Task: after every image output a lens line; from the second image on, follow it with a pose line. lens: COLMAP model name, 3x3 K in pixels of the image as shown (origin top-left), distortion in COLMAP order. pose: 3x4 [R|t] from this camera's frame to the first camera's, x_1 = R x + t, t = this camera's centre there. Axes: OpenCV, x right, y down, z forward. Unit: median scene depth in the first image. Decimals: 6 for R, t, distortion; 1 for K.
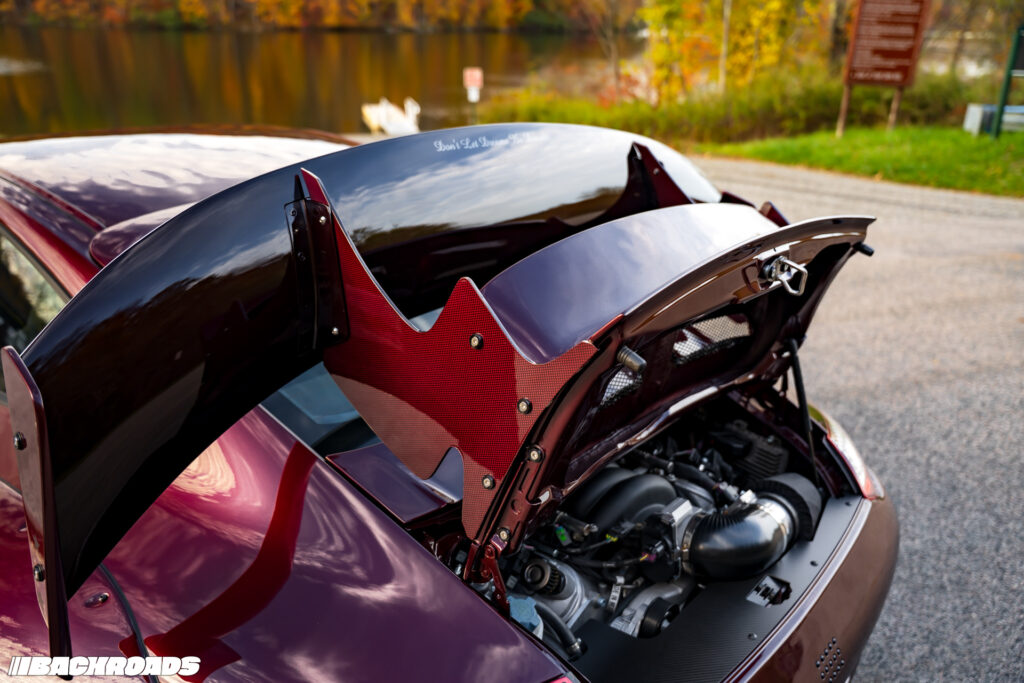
lens RADIAL K [[783.4, 0, 503.5], [0, 783.4, 332.3], [0, 0, 1]] dist [-0.071445, 0.022925]
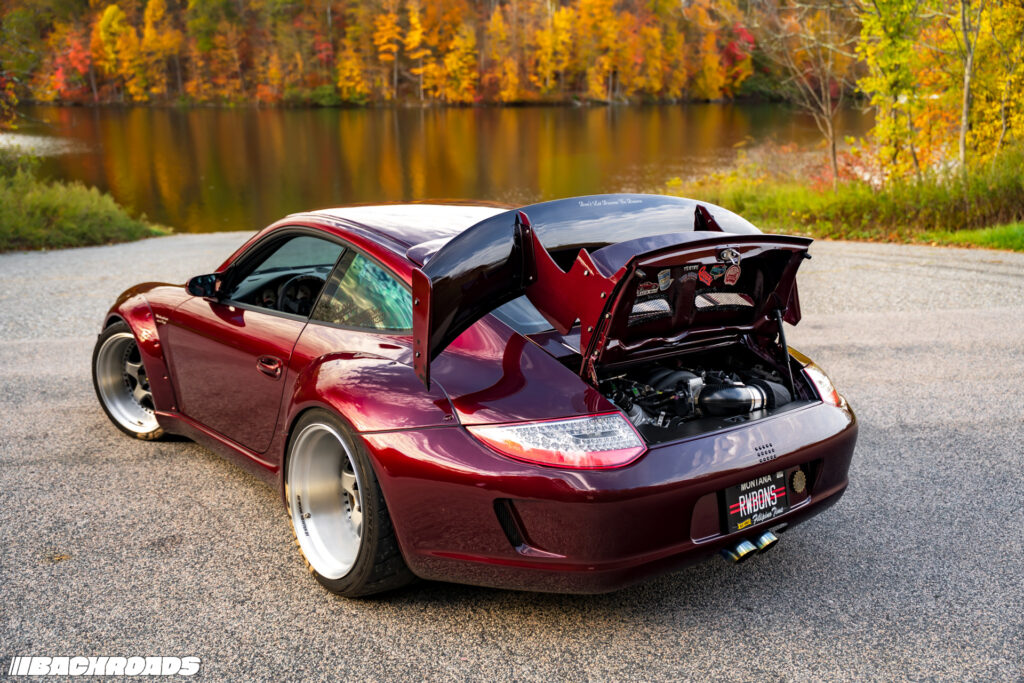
lens RADIAL K [[1027.2, 0, 513.4], [0, 1027.2, 341.7], [0, 0, 1]] dist [-0.001294, 0.000000]
pose [[0.980025, 0.017969, -0.198060, 0.234264], [-0.045450, 0.989790, -0.135096, 0.408595], [0.193610, 0.141399, 0.970835, -1.334766]]
